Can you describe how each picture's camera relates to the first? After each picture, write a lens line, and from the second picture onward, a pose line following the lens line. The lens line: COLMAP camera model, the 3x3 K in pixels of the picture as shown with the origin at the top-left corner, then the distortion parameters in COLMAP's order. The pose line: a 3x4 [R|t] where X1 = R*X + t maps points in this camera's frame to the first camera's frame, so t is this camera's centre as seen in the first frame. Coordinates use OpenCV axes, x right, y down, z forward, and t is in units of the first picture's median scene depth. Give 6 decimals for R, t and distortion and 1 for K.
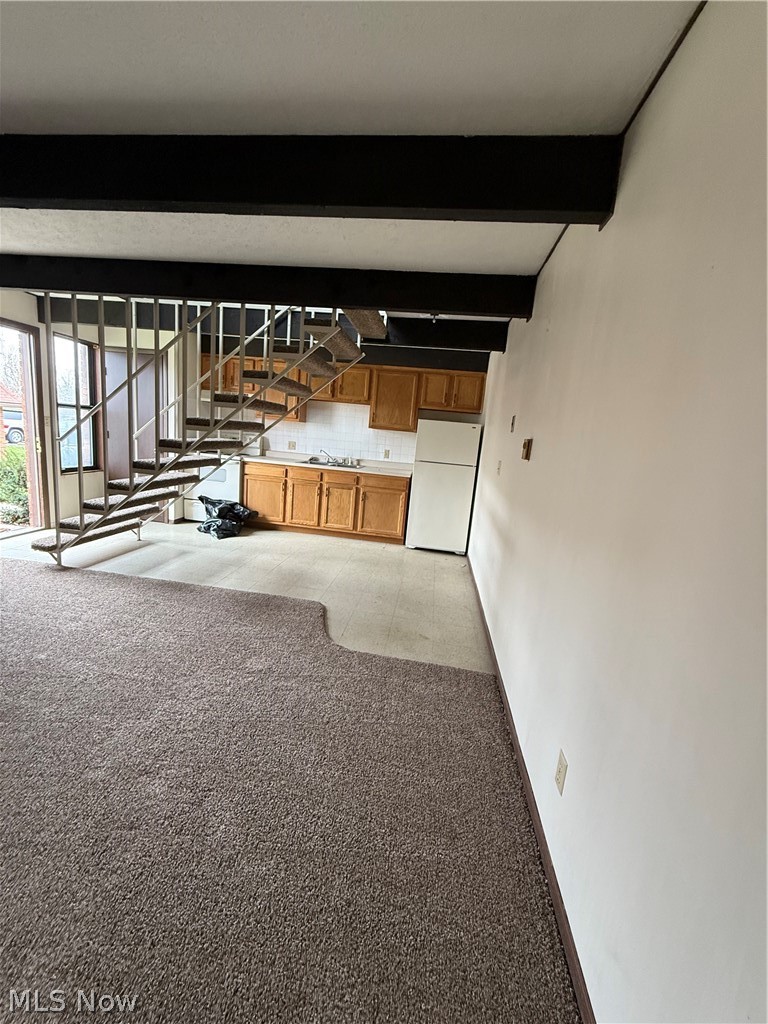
lens RADIAL K [[416.8, 0, 385.5], [0, 416.8, 506.1], [0, 0, 1]] dist [0.000056, 0.000041]
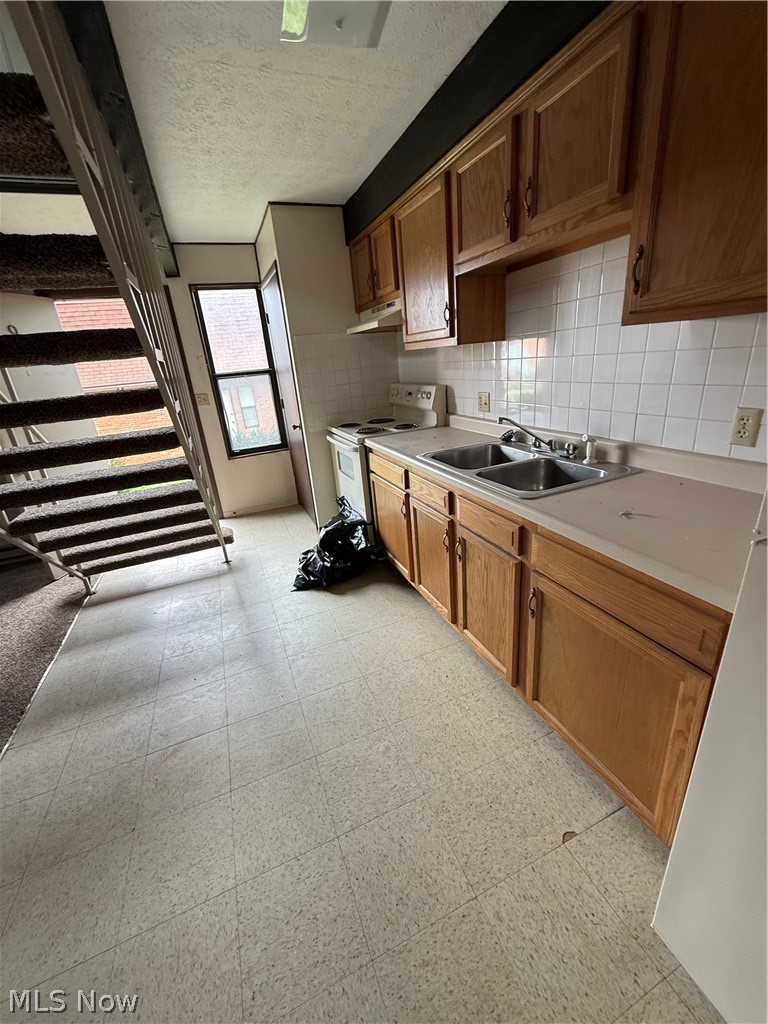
lens RADIAL K [[416.8, 0, 385.5], [0, 416.8, 506.1], [0, 0, 1]] dist [0.000056, 0.000041]
pose [[0.479053, 0.176612, -0.859835, 0.160501], [-0.018643, 0.981376, 0.191190, -0.177088], [0.877588, -0.075561, 0.473424, 1.031939]]
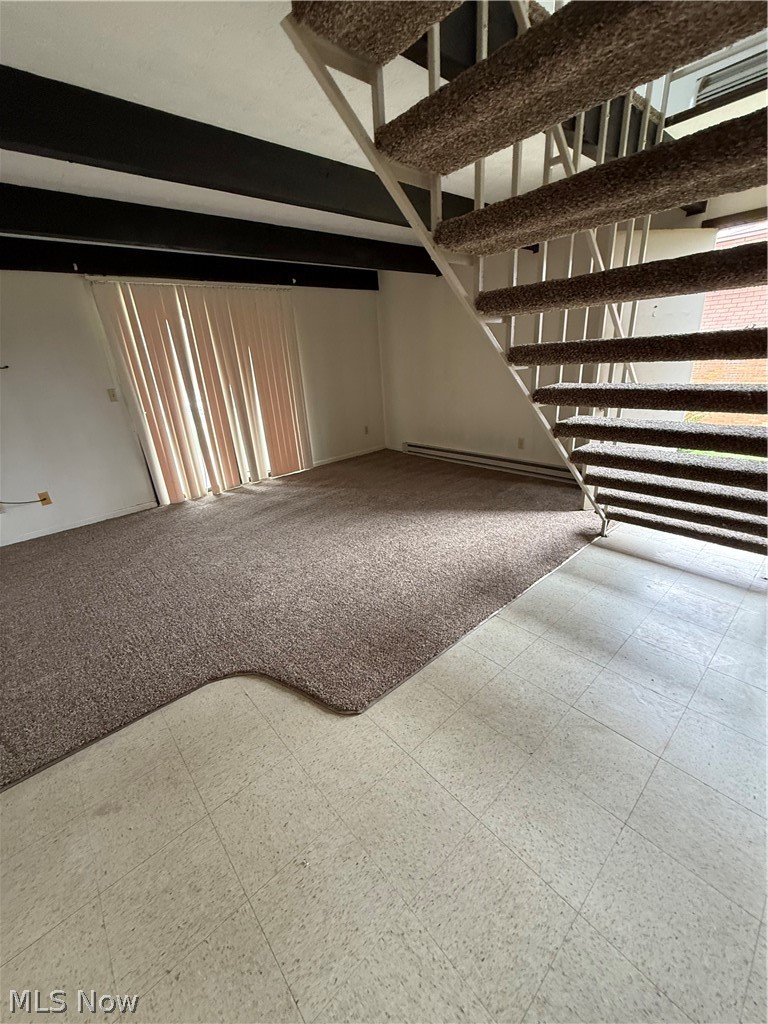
lens RADIAL K [[407.4, 0, 381.1], [0, 407.4, 510.7], [0, 0, 1]] dist [-0.001012, 0.000317]
pose [[-0.662056, 0.227468, -0.714101, 0.103941], [-0.120110, 0.908309, 0.400686, -0.168367], [0.739767, 0.351047, -0.574030, 1.024498]]
